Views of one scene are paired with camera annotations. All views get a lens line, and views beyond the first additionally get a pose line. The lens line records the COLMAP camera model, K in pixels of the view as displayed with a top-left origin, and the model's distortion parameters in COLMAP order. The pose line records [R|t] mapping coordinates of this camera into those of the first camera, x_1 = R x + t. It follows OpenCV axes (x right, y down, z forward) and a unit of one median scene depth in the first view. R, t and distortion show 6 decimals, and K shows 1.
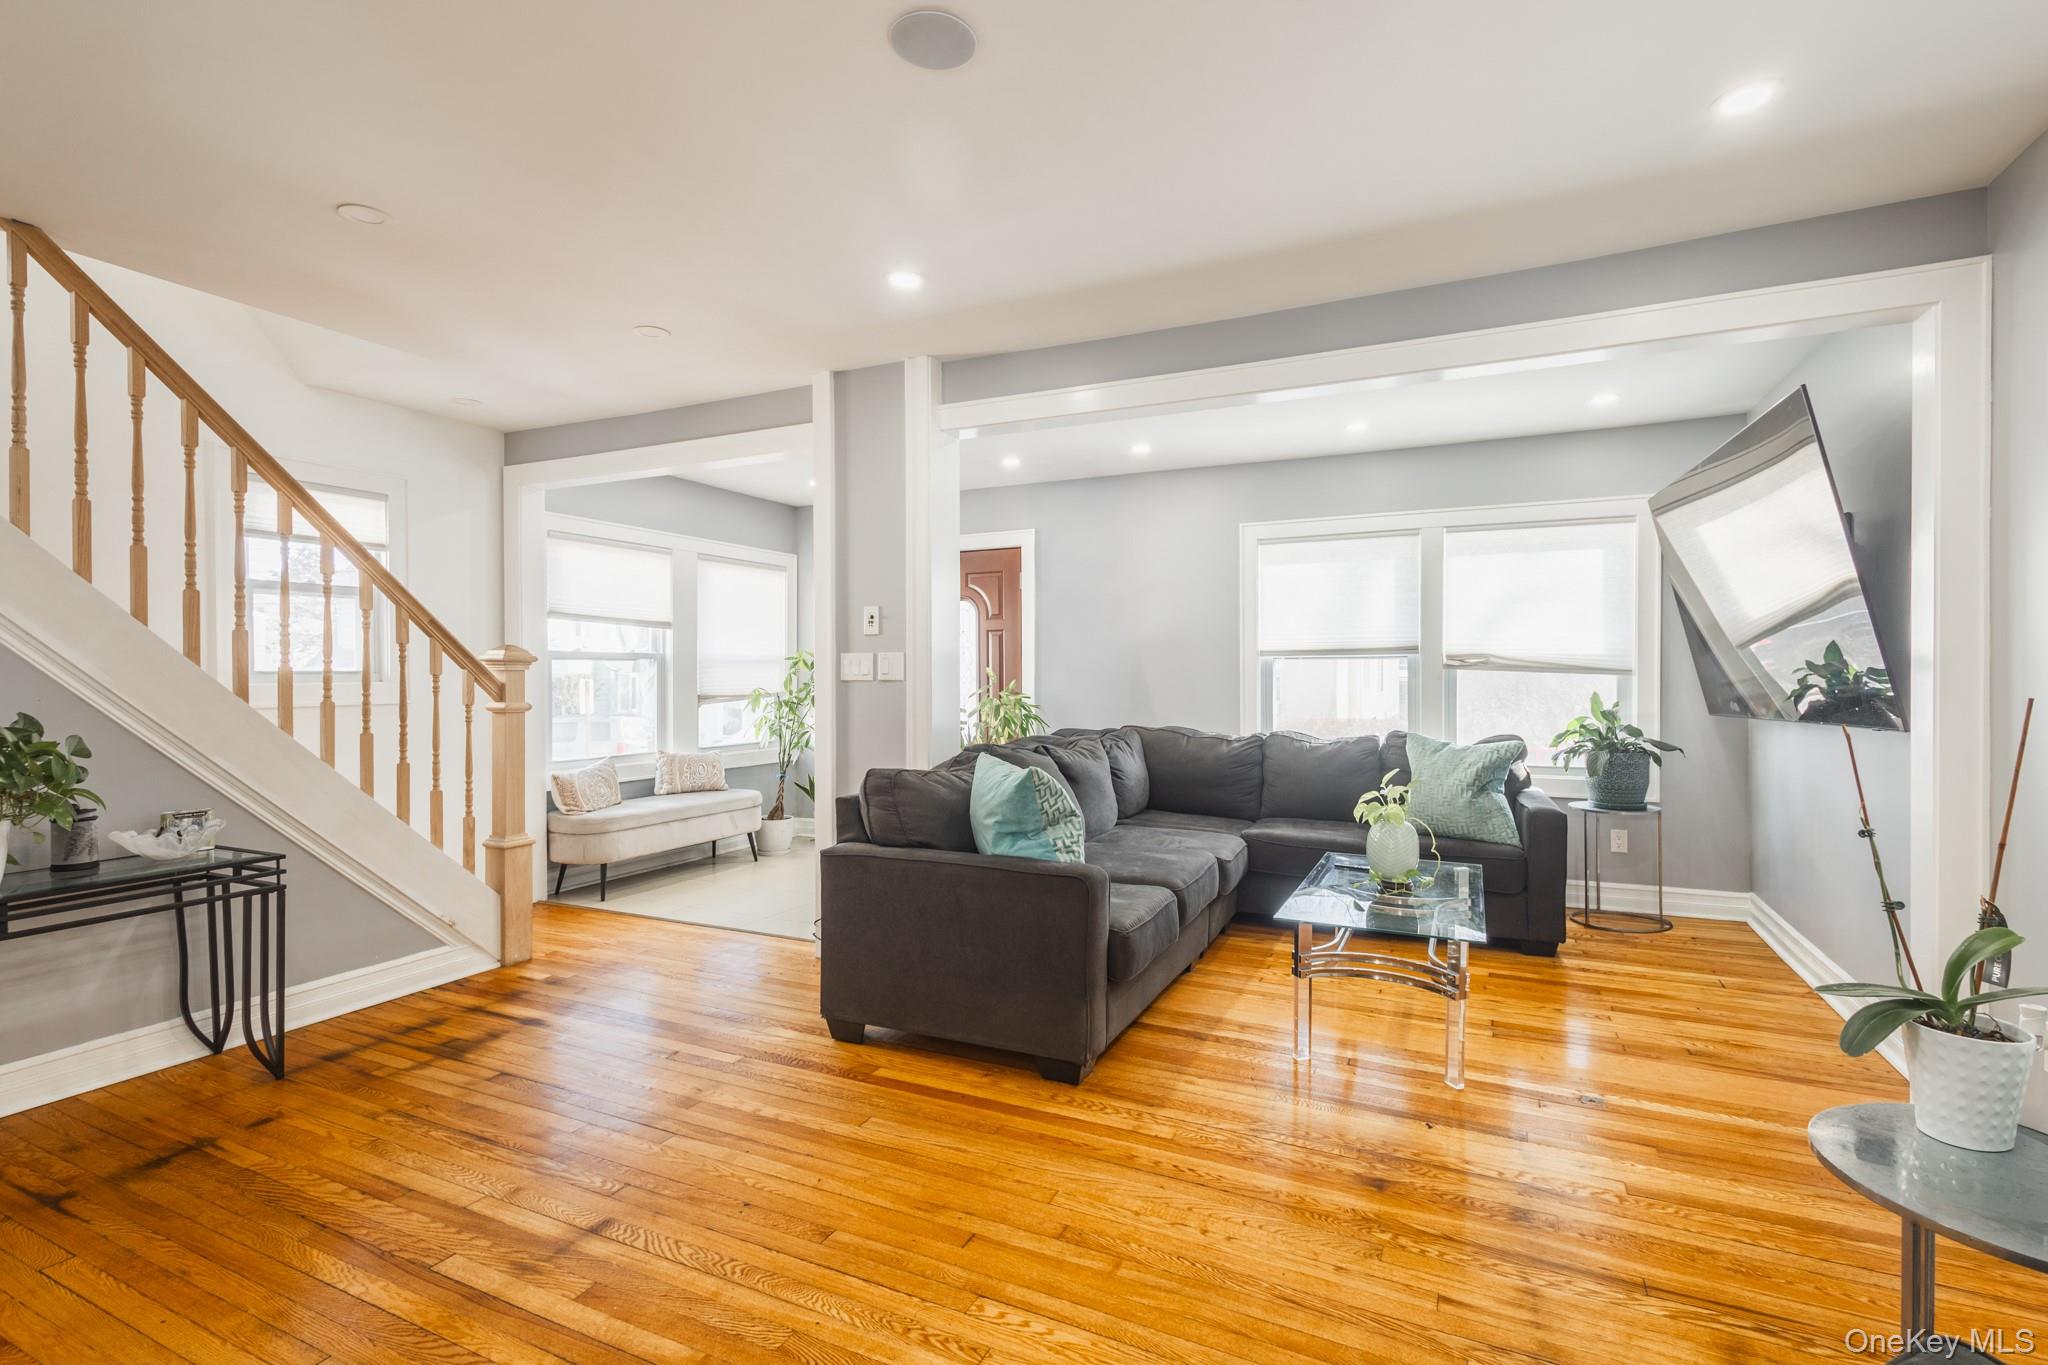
lens RADIAL K [[994.2, 0, 1018.3], [0, 994.2, 679.5], [0, 0, 1]] dist [0.004870, 0.000144]
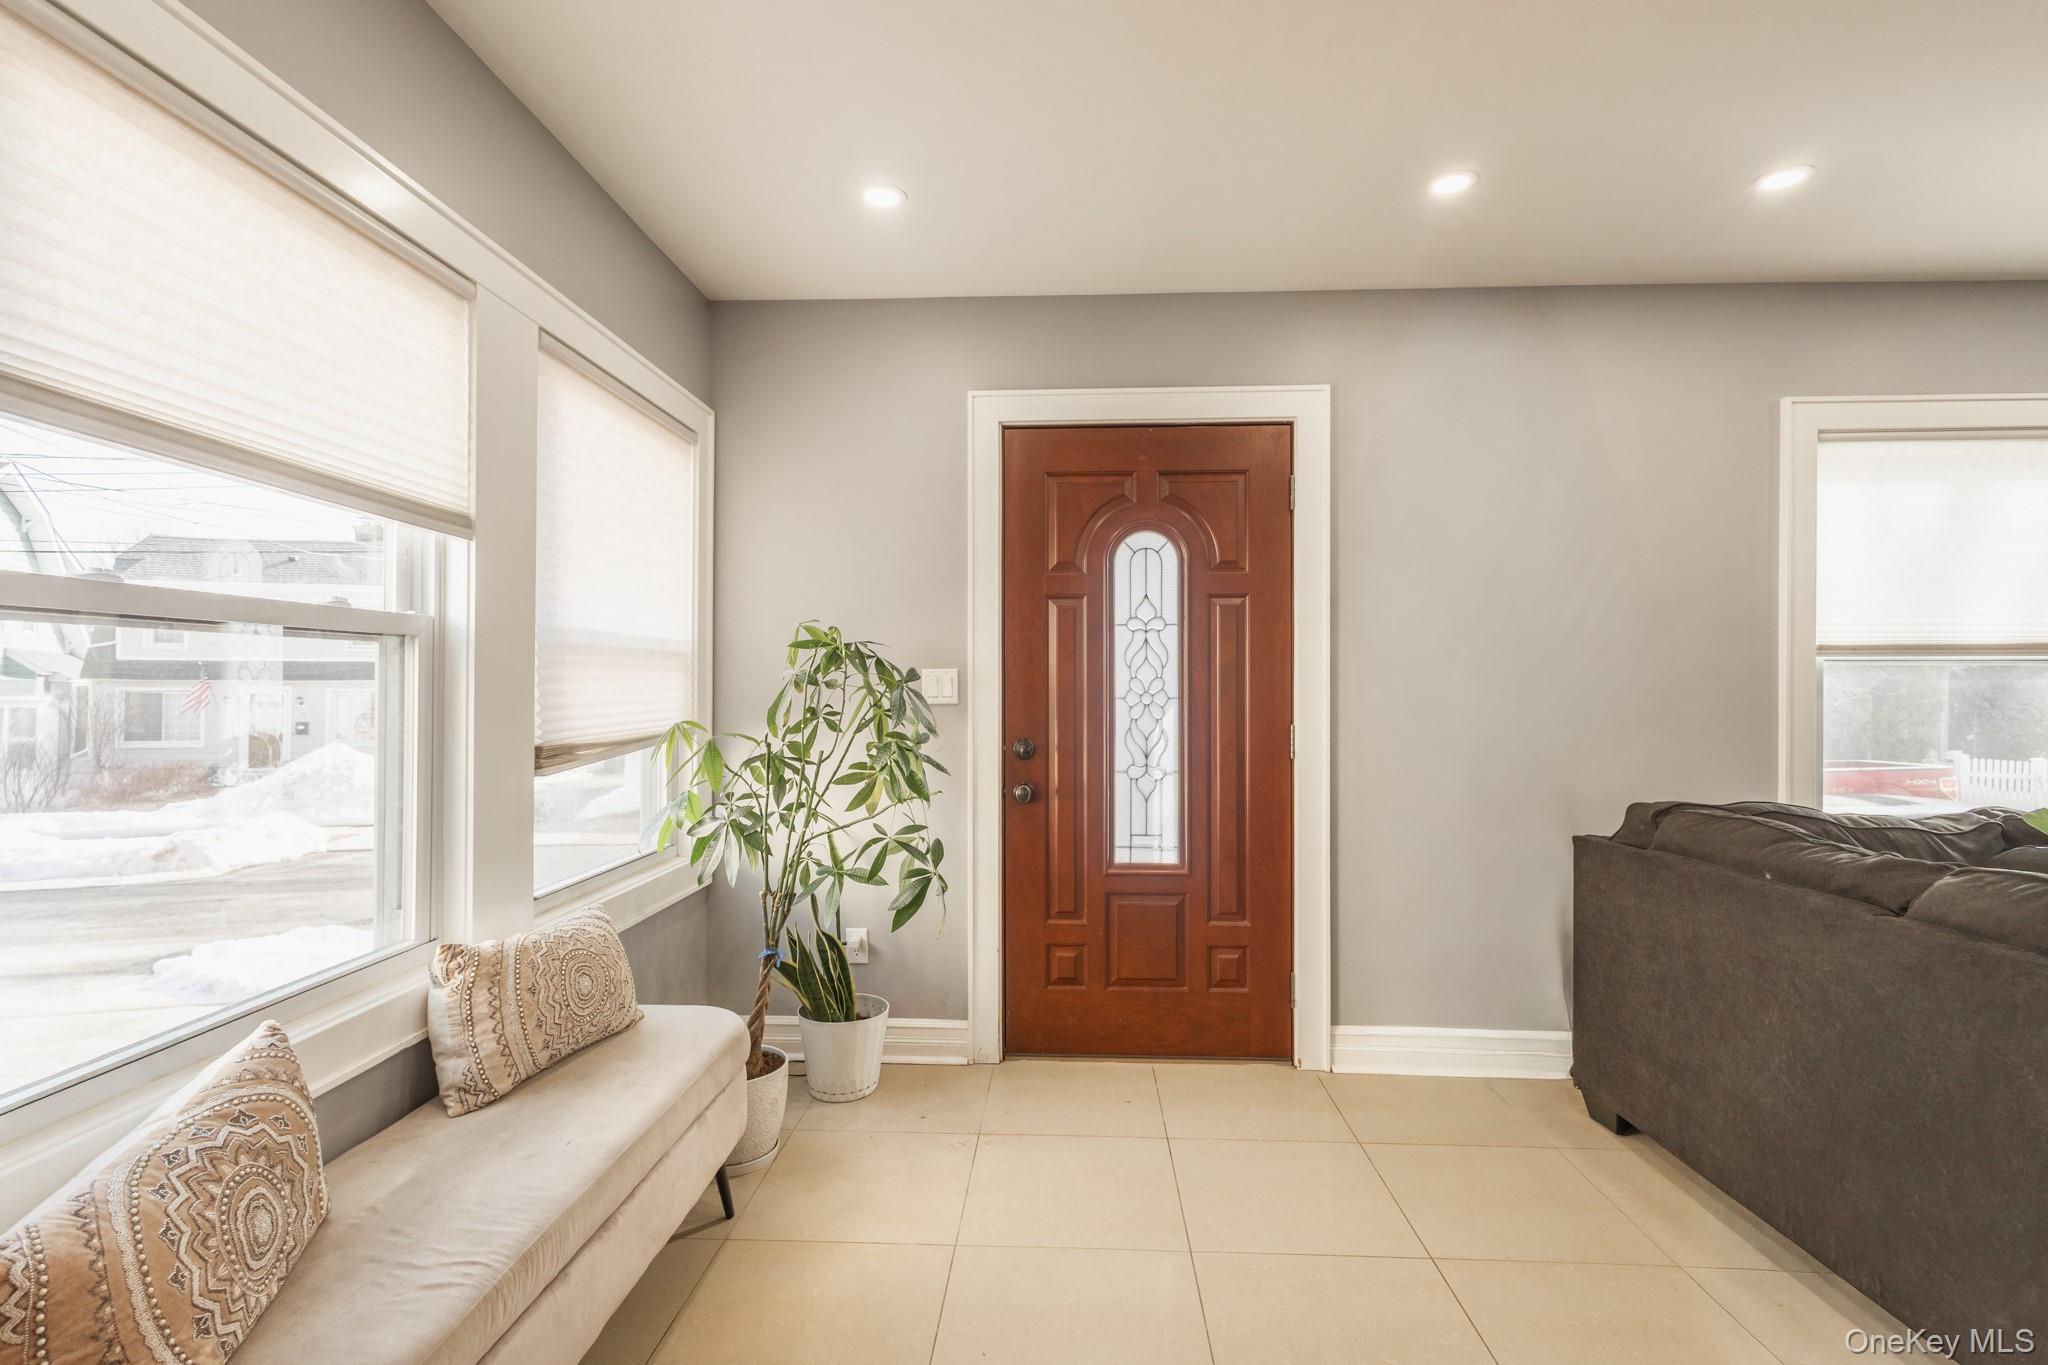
lens RADIAL K [[946.9, 0, 1050.5], [0, 946.9, 680.6], [0, 0, 1]] dist [0.010350, -0.003755]
pose [[0.920020, 0.006793, 0.391813, -0.456347], [-0.004271, 0.999964, -0.007309, -0.008019], [-0.391848, 0.005051, 0.920016, 1.008774]]
